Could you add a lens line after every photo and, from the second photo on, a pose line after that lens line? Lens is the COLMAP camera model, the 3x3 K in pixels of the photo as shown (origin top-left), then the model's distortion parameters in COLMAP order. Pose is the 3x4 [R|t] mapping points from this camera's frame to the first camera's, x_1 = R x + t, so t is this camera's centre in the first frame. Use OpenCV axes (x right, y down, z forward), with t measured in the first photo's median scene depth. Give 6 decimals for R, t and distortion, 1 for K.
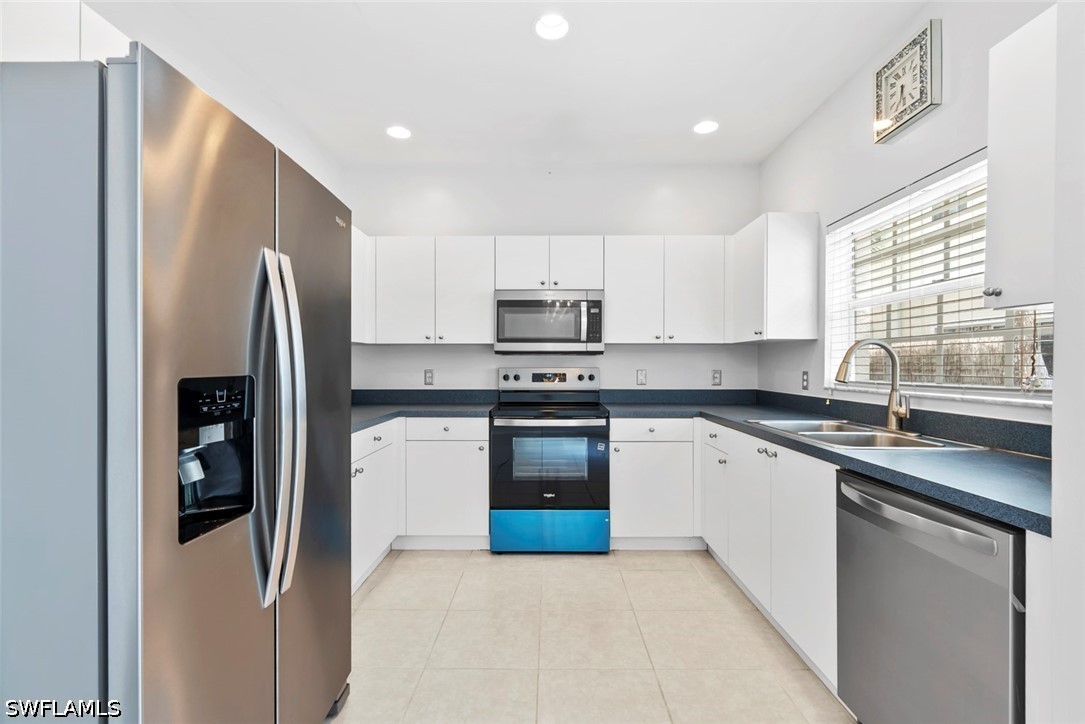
lens RADIAL K [[480.1, 0, 543.7], [0, 480.1, 364.0], [0, 0, 1]] dist [-0.000211, -0.000262]
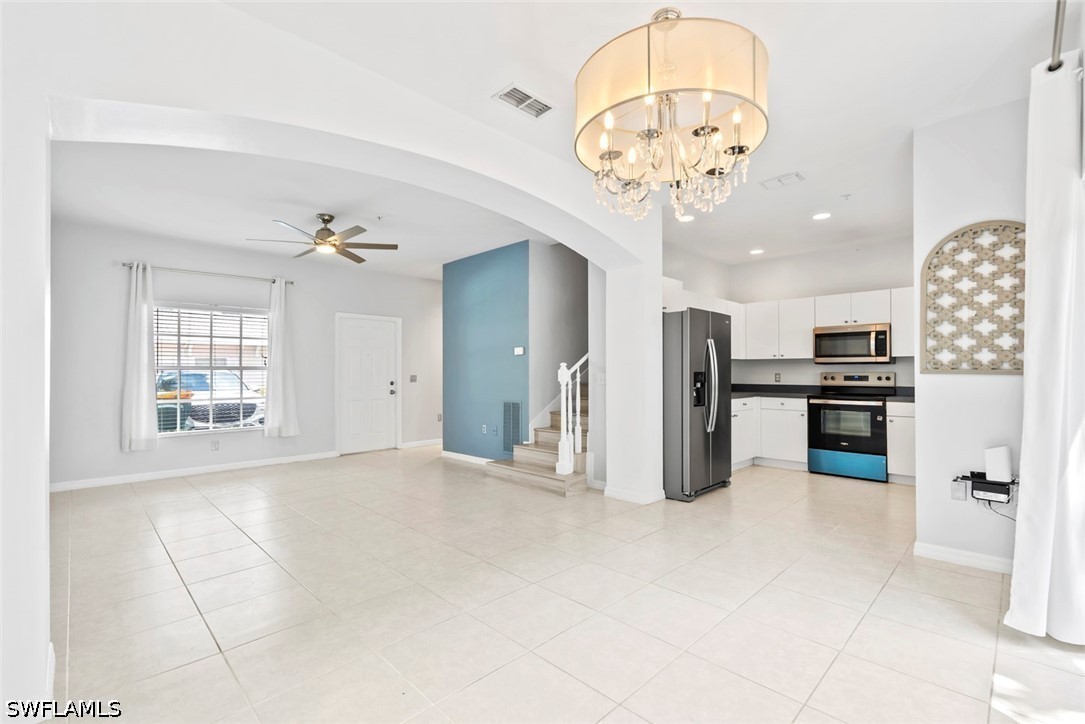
lens RADIAL K [[479.3, 0, 542.8], [0, 479.3, 369.2], [0, 0, 1]] dist [0.000083, -0.000107]
pose [[0.714749, -0.005319, -0.699360, 0.446400], [-0.000387, 0.999968, -0.008001, 0.012953], [0.699380, 0.005990, 0.714724, -1.026446]]
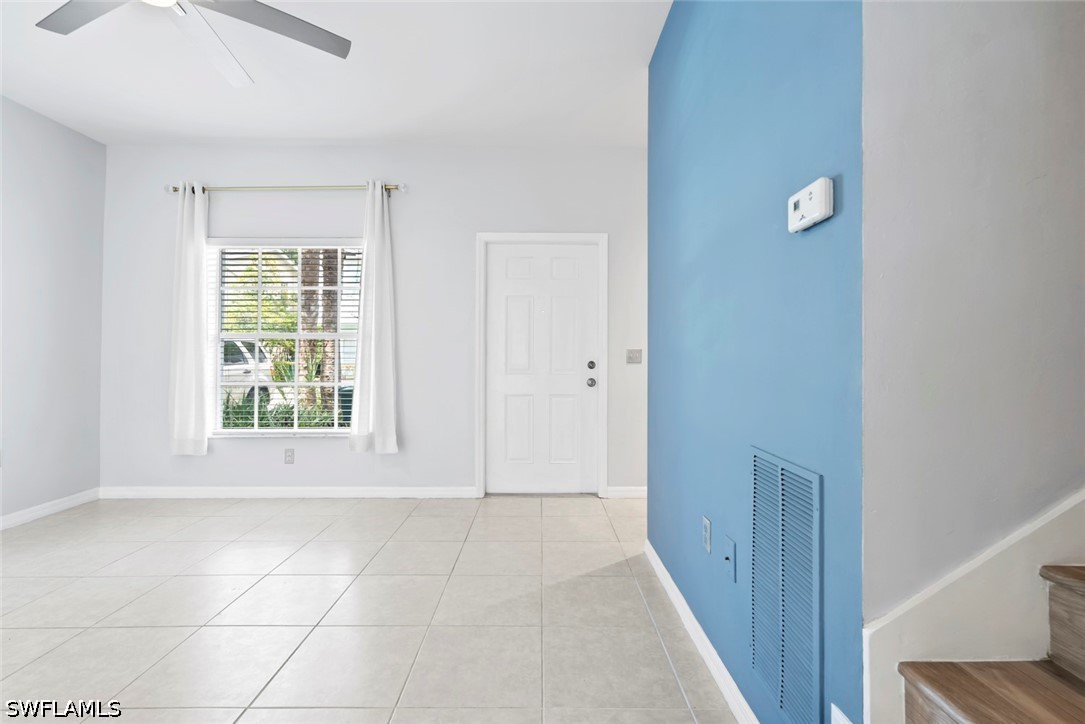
lens RADIAL K [[481.1, 0, 545.9], [0, 481.1, 356.9], [0, 0, 1]] dist [0.002683, 0.000398]
pose [[0.023465, 0.006025, -0.999706, -0.568231], [-0.003661, 0.999976, 0.005940, 0.037240], [0.999718, 0.003520, 0.023487, 0.034040]]
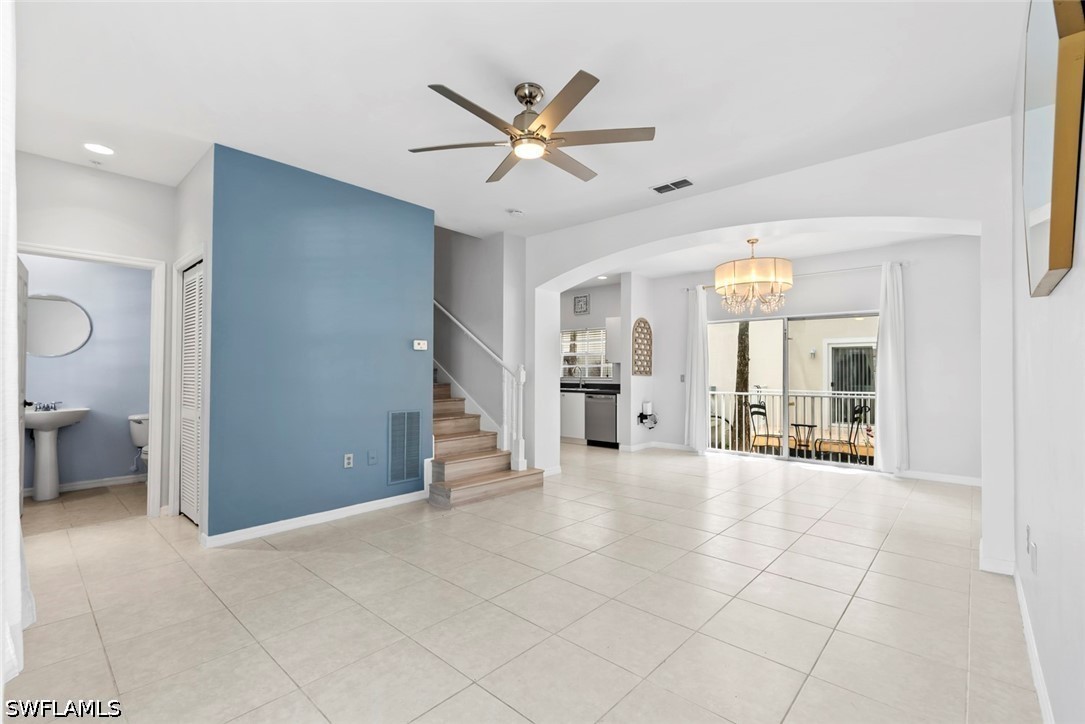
lens RADIAL K [[480.1, 0, 543.7], [0, 480.1, 364.0], [0, 0, 1]] dist [-0.000211, -0.000262]
pose [[0.659107, 0.021476, 0.751743, -1.759295], [-0.010093, 0.999755, -0.019712, 0.009491], [-0.751982, 0.005405, 0.659162, -1.006613]]
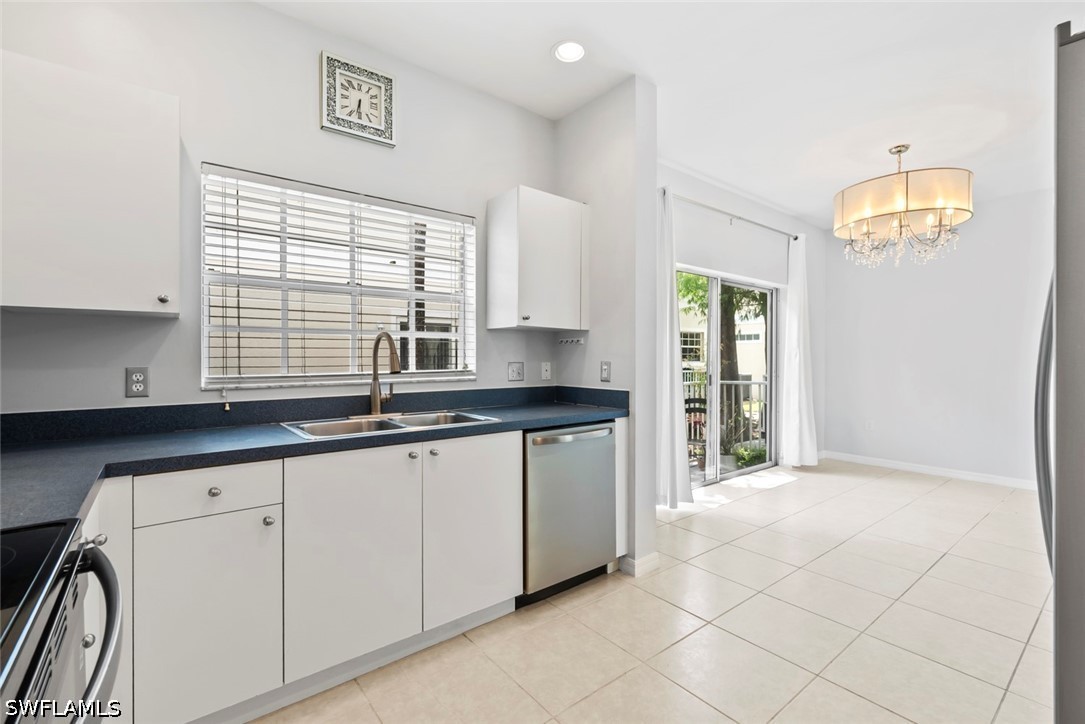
lens RADIAL K [[481.1, 0, 545.9], [0, 481.1, 356.9], [0, 0, 1]] dist [0.002683, 0.000398]
pose [[-0.633596, -0.002528, 0.773660, -0.255735], [0.000986, 0.999991, 0.004075, -0.000522], [-0.773663, 0.003344, -0.633588, 0.951342]]
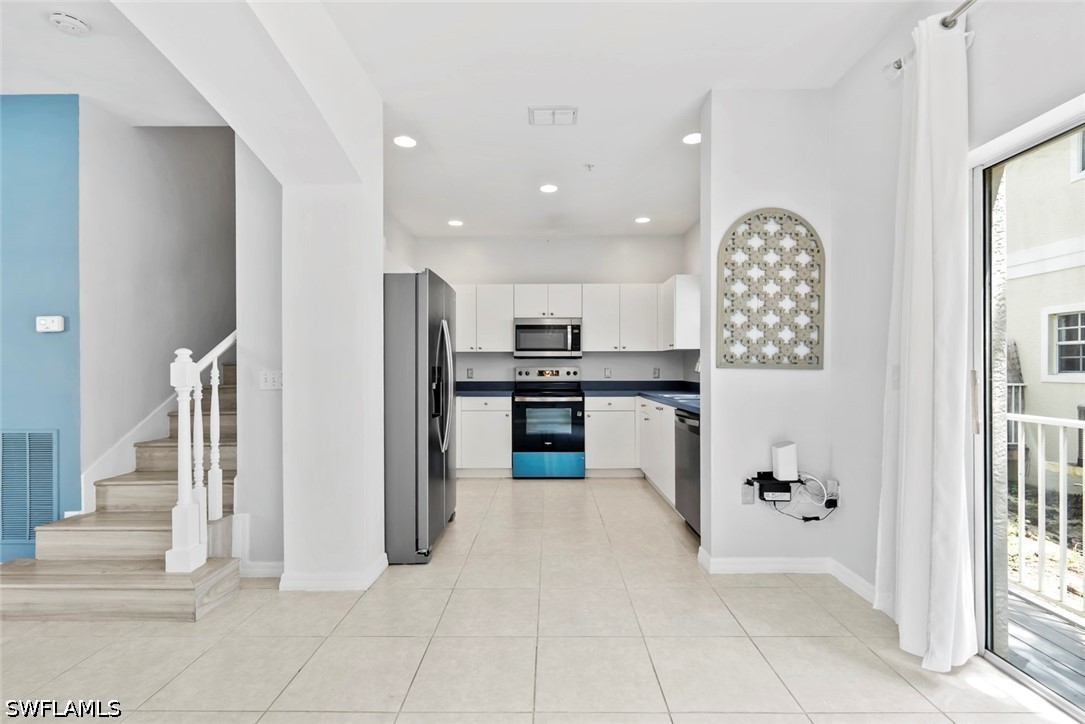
lens RADIAL K [[481.2, 0, 542.1], [0, 481.2, 367.2], [0, 0, 1]] dist [0.001254, -0.000125]
pose [[0.999995, -0.003036, -0.000247, -0.008484], [0.003036, 0.999995, -0.001328, 0.012224], [0.000251, 0.001327, 0.999999, -0.653881]]
